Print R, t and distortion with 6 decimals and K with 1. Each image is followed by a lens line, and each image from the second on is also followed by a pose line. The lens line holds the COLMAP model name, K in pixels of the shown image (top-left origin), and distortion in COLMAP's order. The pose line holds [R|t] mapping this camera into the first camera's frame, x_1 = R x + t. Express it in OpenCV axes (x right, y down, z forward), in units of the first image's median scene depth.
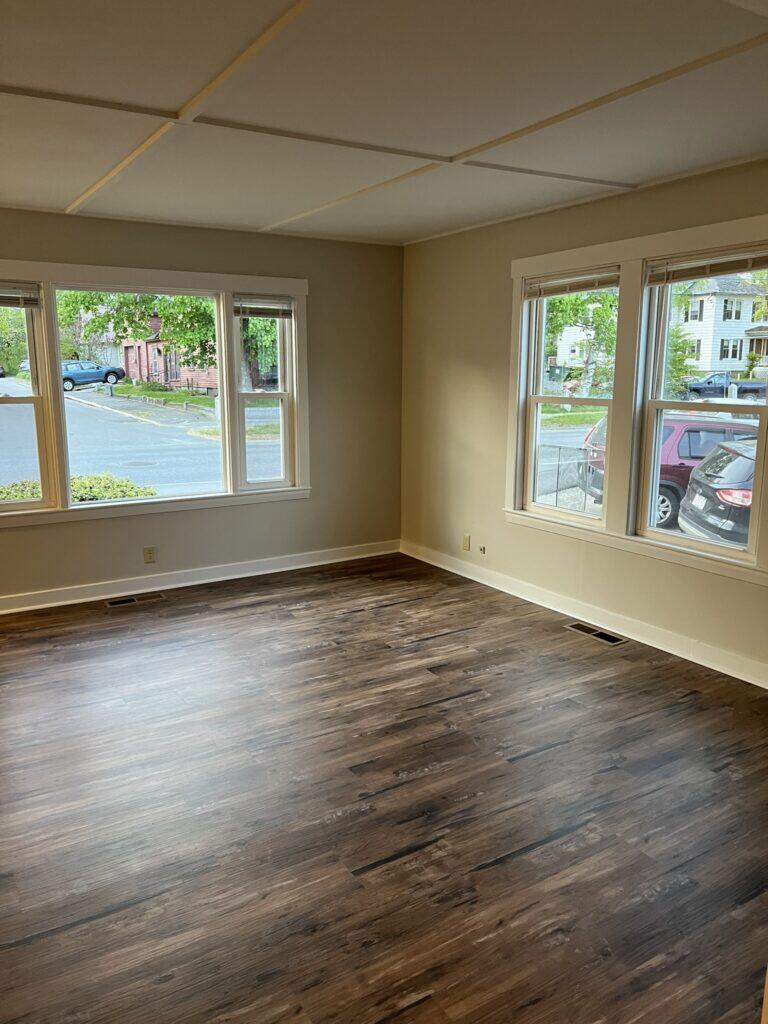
lens RADIAL K [[770.4, 0, 387.7], [0, 770.4, 506.8], [0, 0, 1]] dist [0.054534, -0.065898]
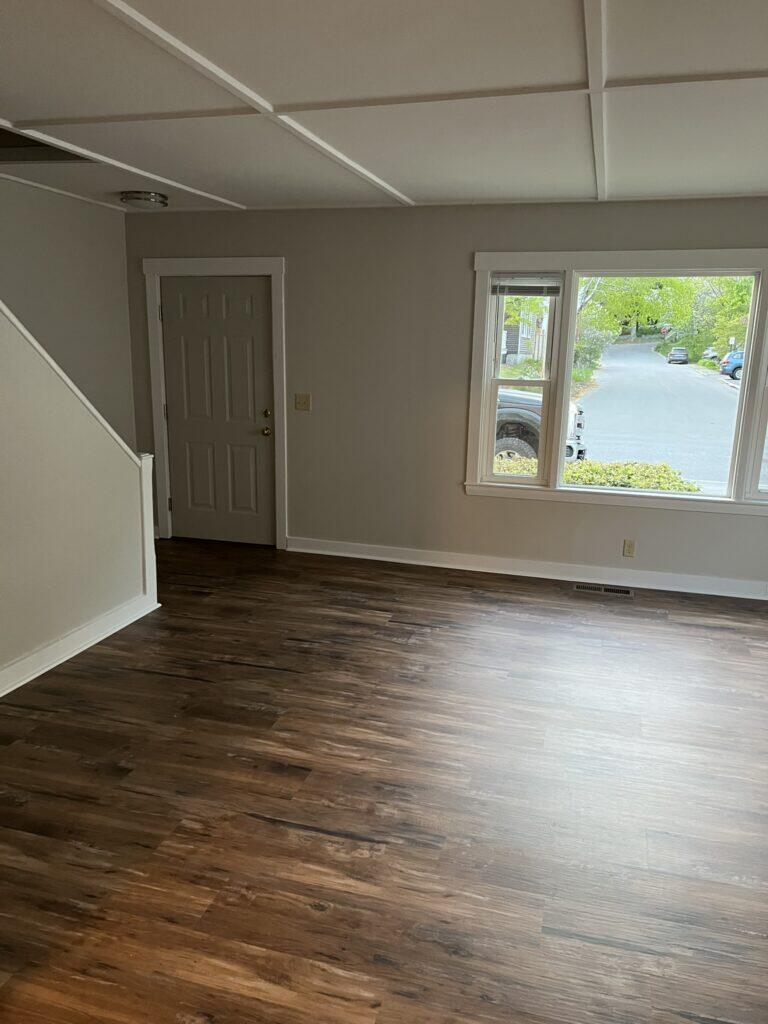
lens RADIAL K [[770.4, 0, 377.3], [0, 770.4, 514.4], [0, 0, 1]] dist [0.054534, -0.065898]
pose [[0.667827, 0.172817, -0.723976, 0.189172], [-0.154800, 0.983652, 0.092009, -0.021818], [0.728041, 0.050625, 0.683662, 0.112879]]
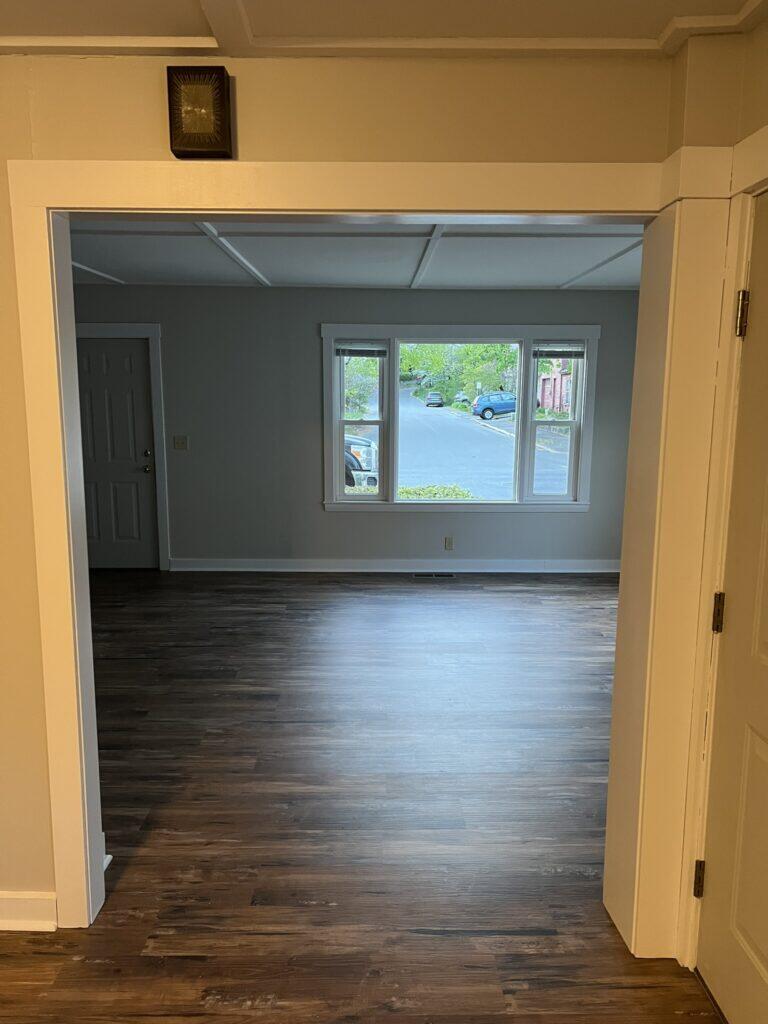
lens RADIAL K [[770.4, 0, 380.2], [0, 770.4, 512.1], [0, 0, 1]] dist [0.054534, -0.065898]
pose [[0.856949, 0.083797, -0.508543, 0.260014], [-0.100050, 0.994972, -0.004645, 0.028804], [0.505597, 0.054860, 0.861024, -0.180441]]
